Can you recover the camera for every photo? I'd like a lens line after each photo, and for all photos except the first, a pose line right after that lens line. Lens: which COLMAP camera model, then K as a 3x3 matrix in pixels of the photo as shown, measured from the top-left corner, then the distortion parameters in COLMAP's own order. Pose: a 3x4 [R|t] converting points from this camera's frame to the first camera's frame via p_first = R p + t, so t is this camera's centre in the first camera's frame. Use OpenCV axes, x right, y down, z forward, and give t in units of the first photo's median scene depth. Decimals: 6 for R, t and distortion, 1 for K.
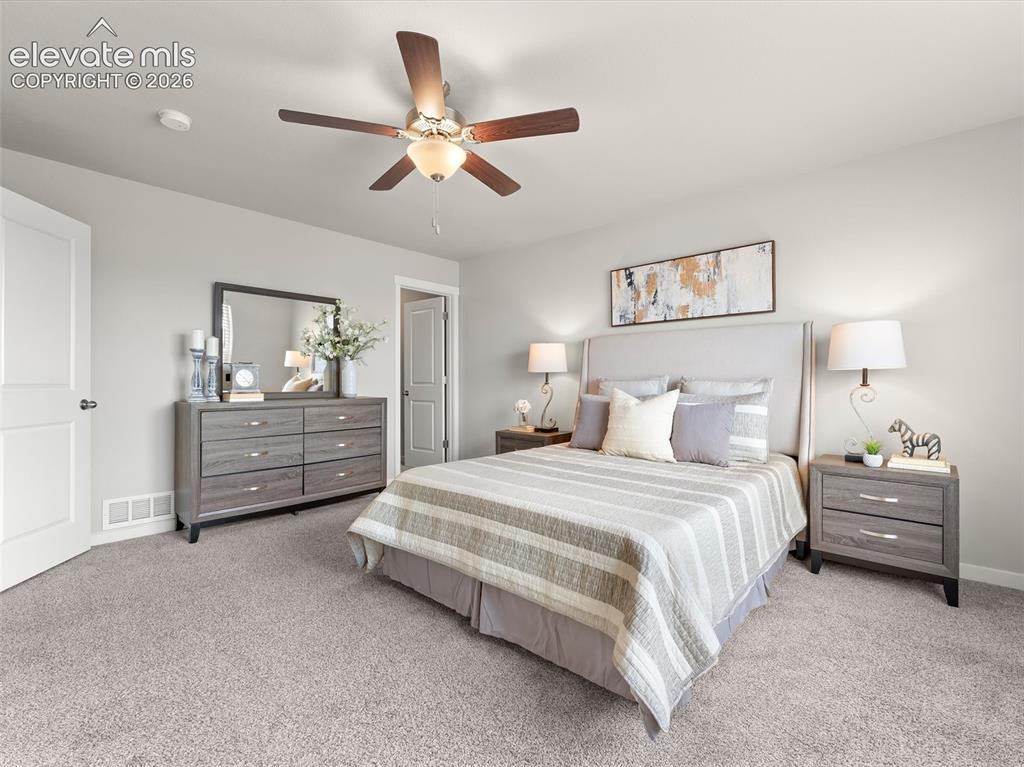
lens RADIAL K [[461.5, 0, 515.1], [0, 461.5, 381.7], [0, 0, 1]] dist [0.002709, -0.000029]
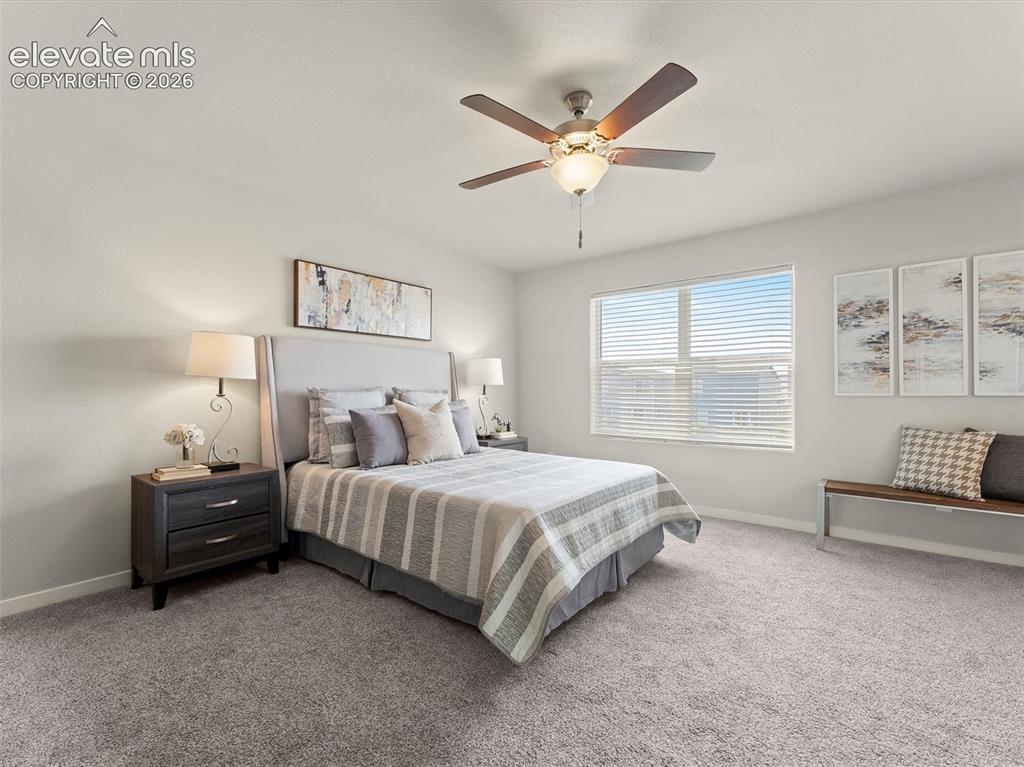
lens RADIAL K [[461.5, 0, 509.0], [0, 461.5, 391.7], [0, 0, 1]] dist [0.002709, -0.000029]
pose [[-0.046199, 0.001968, 0.998930, -0.675725], [0.001135, 0.999998, -0.001918, 0.000495], [-0.998932, 0.001046, -0.046201, 0.693106]]
